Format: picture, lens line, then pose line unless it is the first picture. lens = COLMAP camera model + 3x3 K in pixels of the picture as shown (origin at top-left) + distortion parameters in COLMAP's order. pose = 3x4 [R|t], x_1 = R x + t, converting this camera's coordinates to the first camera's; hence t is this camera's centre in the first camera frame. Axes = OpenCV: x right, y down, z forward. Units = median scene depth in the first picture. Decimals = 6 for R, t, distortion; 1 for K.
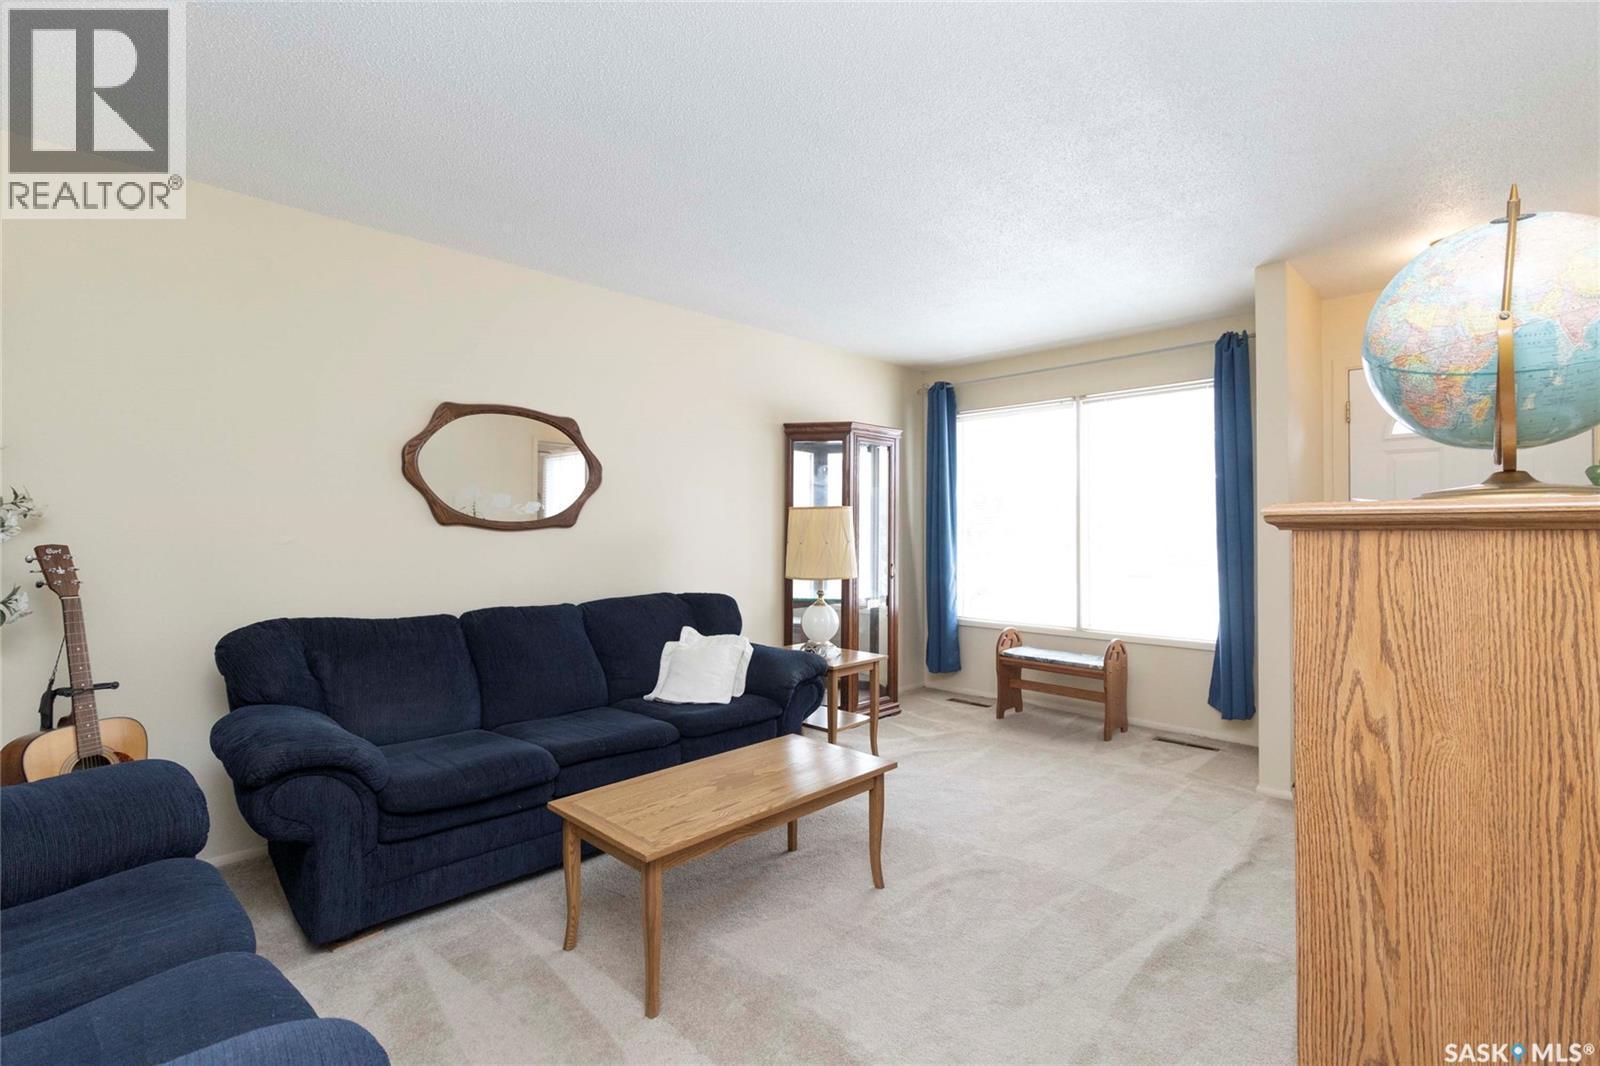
lens RADIAL K [[739.4, 0, 804.8], [0, 739.4, 522.1], [0, 0, 1]] dist [-0.000896, 0.000339]
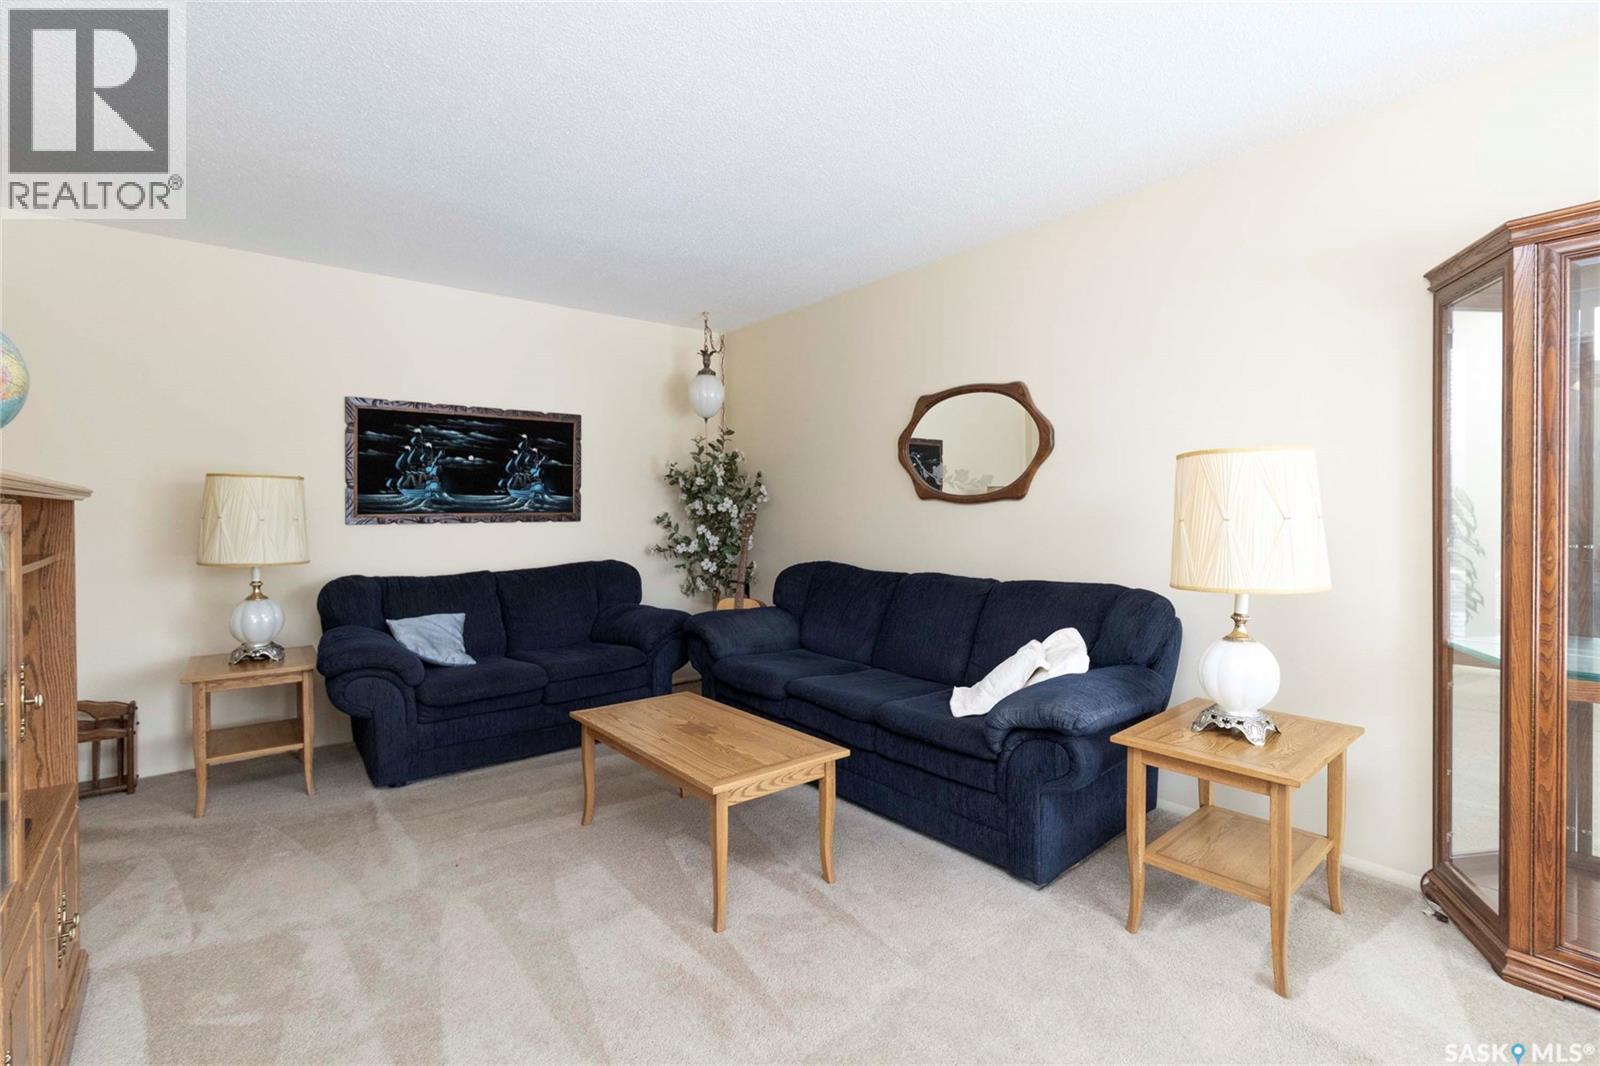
lens RADIAL K [[739.4, 0, 804.8], [0, 739.4, 522.1], [0, 0, 1]] dist [-0.000896, 0.000339]
pose [[-0.099094, 0.017592, -0.994923, 0.598040], [0.015370, 0.999751, 0.016147, 0.015763], [0.994959, -0.013692, -0.099340, 0.775353]]
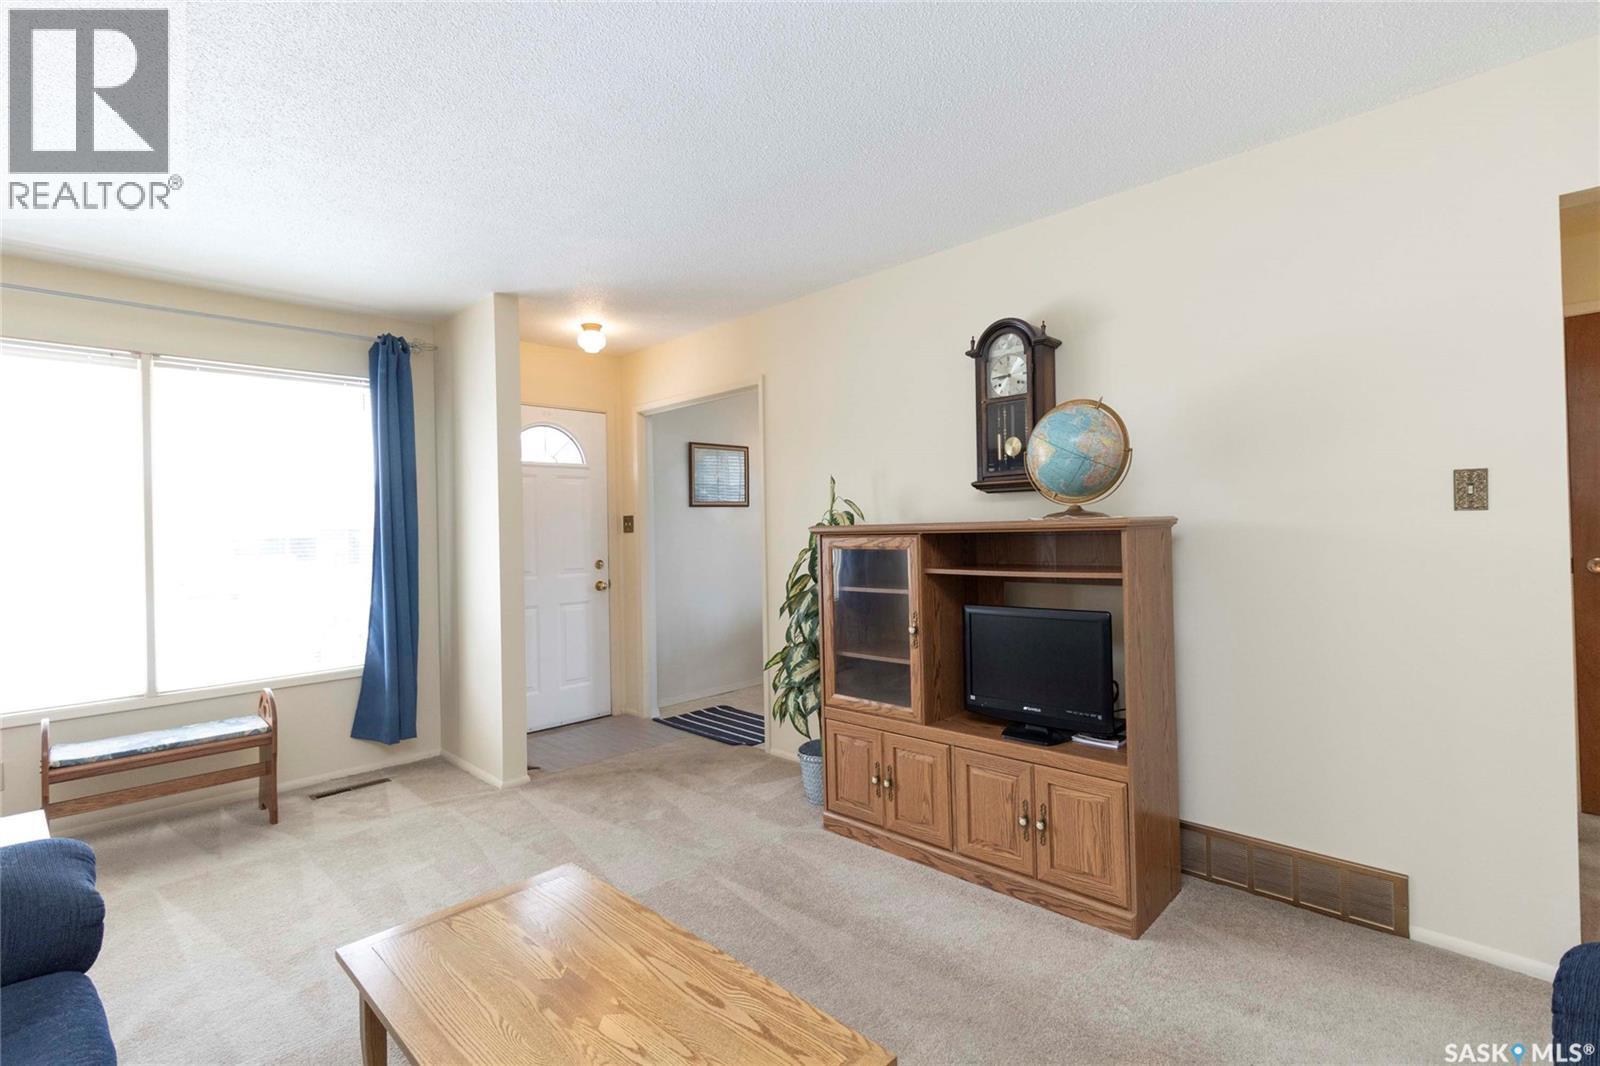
lens RADIAL K [[739.4, 0, 804.8], [0, 739.4, 522.1], [0, 0, 1]] dist [-0.000896, 0.000339]
pose [[-0.009374, 0.009022, 0.999915, -0.398938], [0.012970, 0.999876, -0.008900, -0.000263], [-0.999872, 0.012886, -0.009490, 0.506939]]
